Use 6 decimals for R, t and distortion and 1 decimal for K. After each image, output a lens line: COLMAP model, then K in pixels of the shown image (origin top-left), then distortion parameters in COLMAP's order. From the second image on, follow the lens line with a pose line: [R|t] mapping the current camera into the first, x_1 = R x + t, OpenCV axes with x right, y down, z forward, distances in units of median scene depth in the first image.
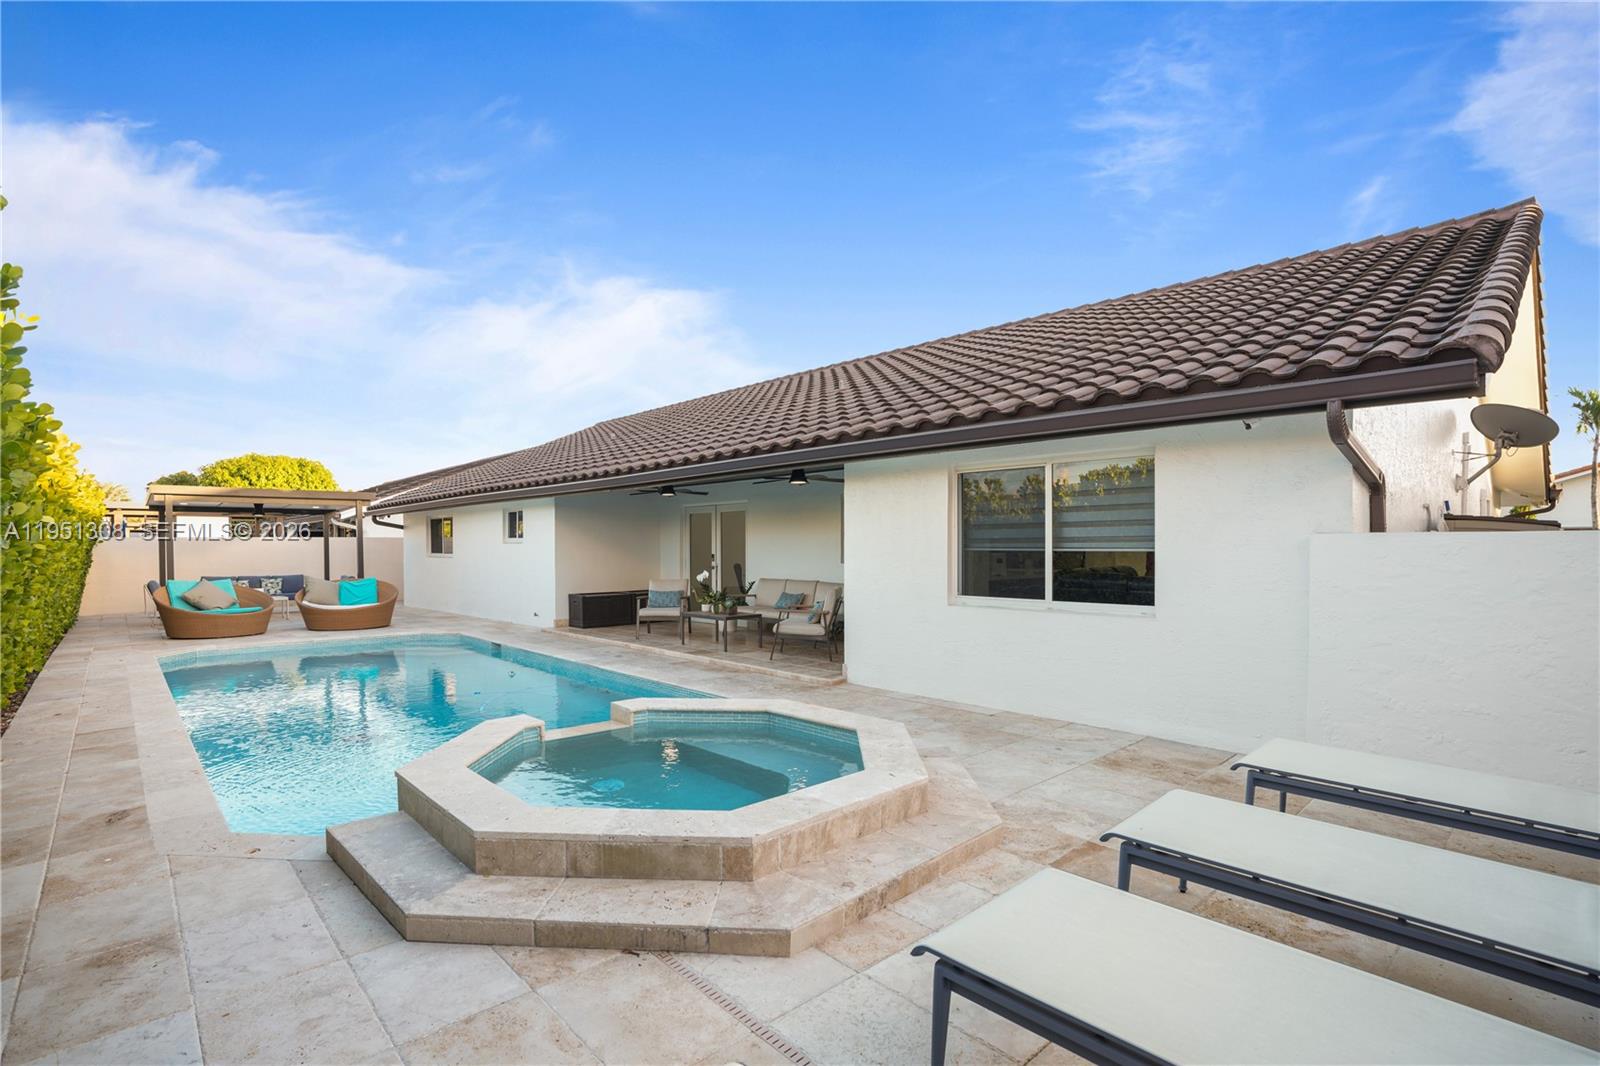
lens RADIAL K [[735.4, 0, 806.4], [0, 735.4, 525.7], [0, 0, 1]] dist [-0.064841, 0.024125]
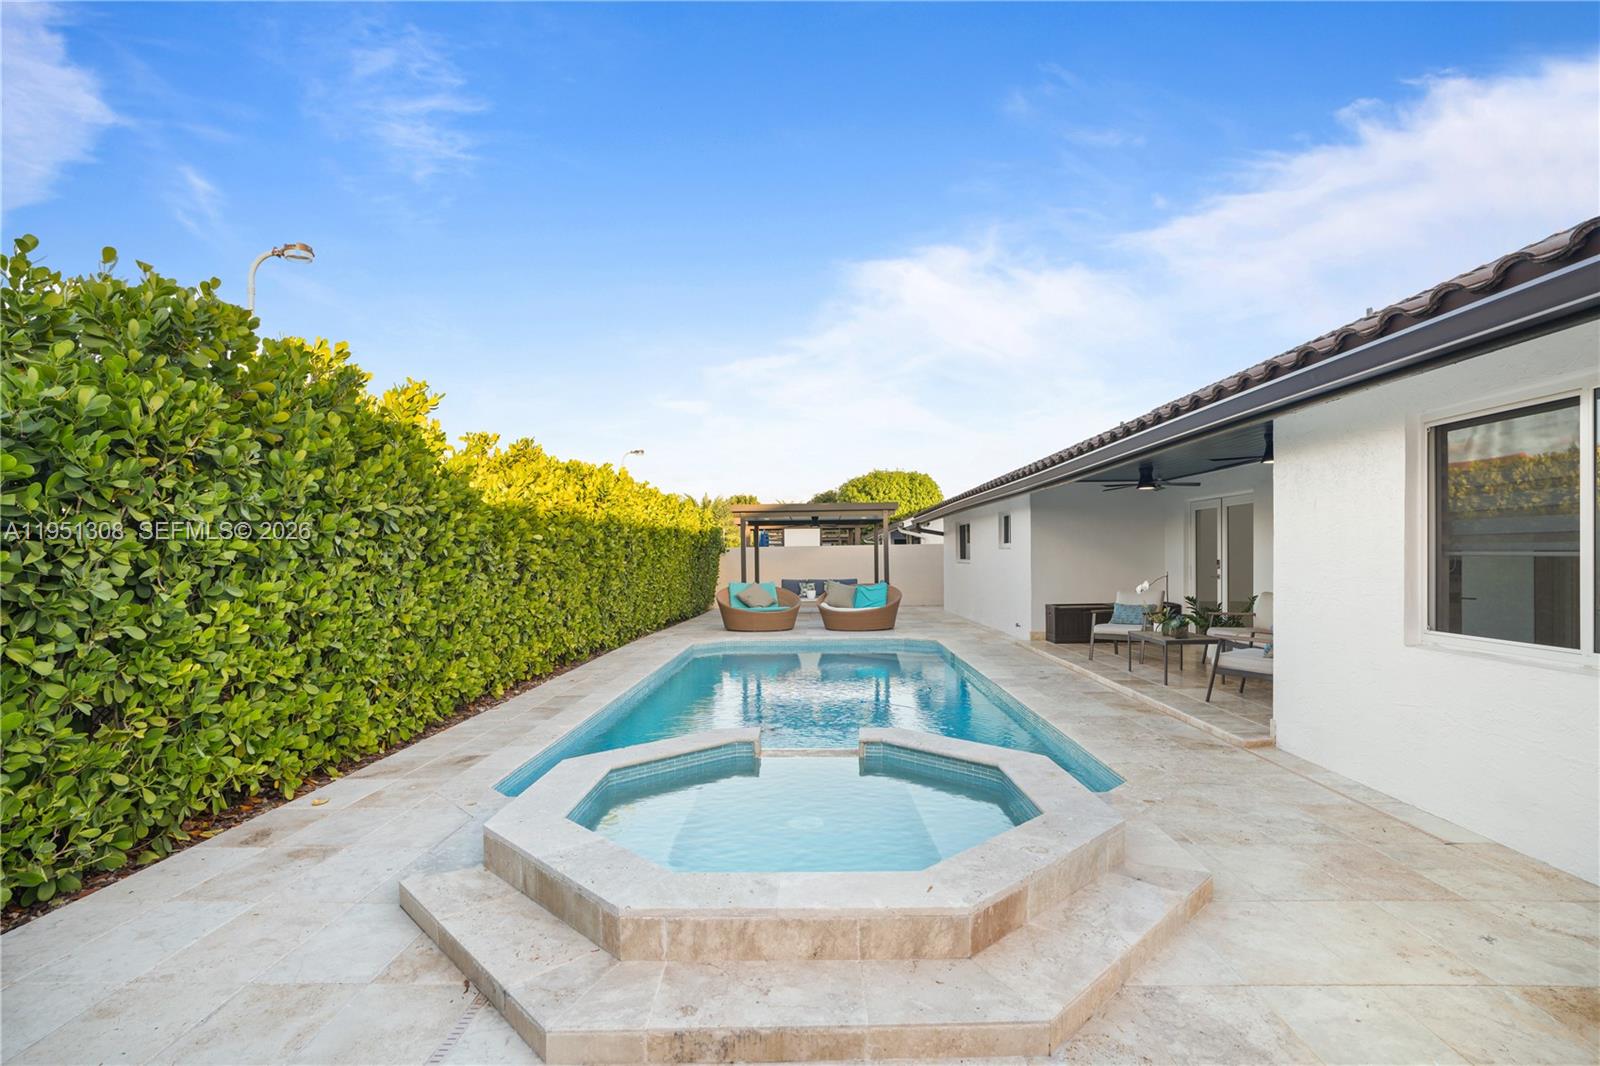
lens RADIAL K [[790.1, 0, 805.5], [0, 790.1, 552.4], [0, 0, 1]] dist [-0.056673, 0.026405]
pose [[0.726893, -0.006539, -0.686720, 0.166523], [0.027358, 0.999437, 0.019442, 0.003481], [0.686206, -0.032919, 0.726662, 0.124724]]
